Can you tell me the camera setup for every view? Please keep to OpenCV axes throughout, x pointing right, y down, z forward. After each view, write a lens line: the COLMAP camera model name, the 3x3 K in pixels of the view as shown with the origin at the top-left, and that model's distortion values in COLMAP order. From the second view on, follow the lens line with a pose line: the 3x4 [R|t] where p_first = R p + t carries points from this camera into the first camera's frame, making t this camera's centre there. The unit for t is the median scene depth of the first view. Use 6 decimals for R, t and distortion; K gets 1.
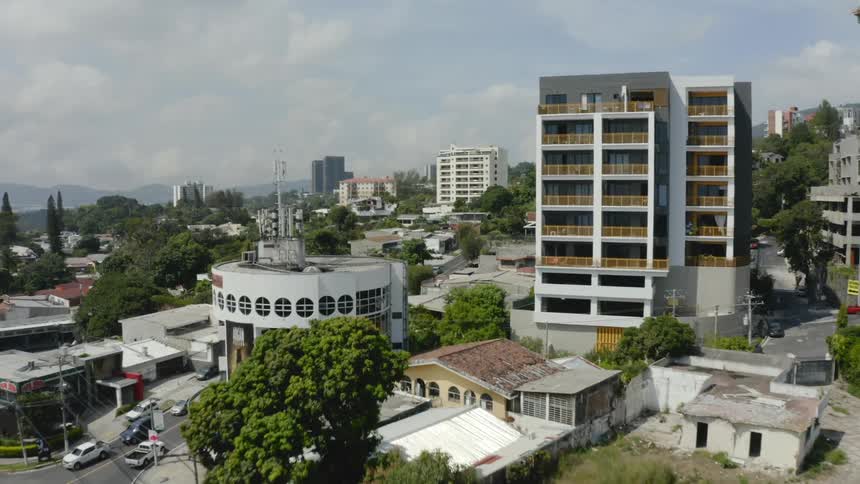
lens RADIAL K [[701.7, 0, 430.0], [0, 701.7, 242.0], [0, 0, 1]] dist [-0.167091, 0.003887]
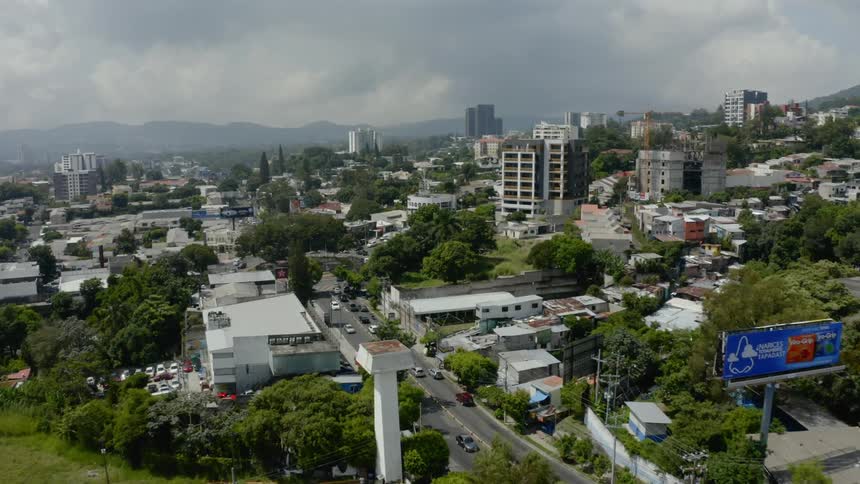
lens RADIAL K [[701.7, 0, 430.0], [0, 701.7, 242.0], [0, 0, 1]] dist [-0.167091, 0.003887]
pose [[0.974343, 0.035786, -0.222204, 0.563416], [-0.015337, 0.995540, 0.093083, -0.060896], [0.224544, -0.087287, 0.970547, -2.278949]]
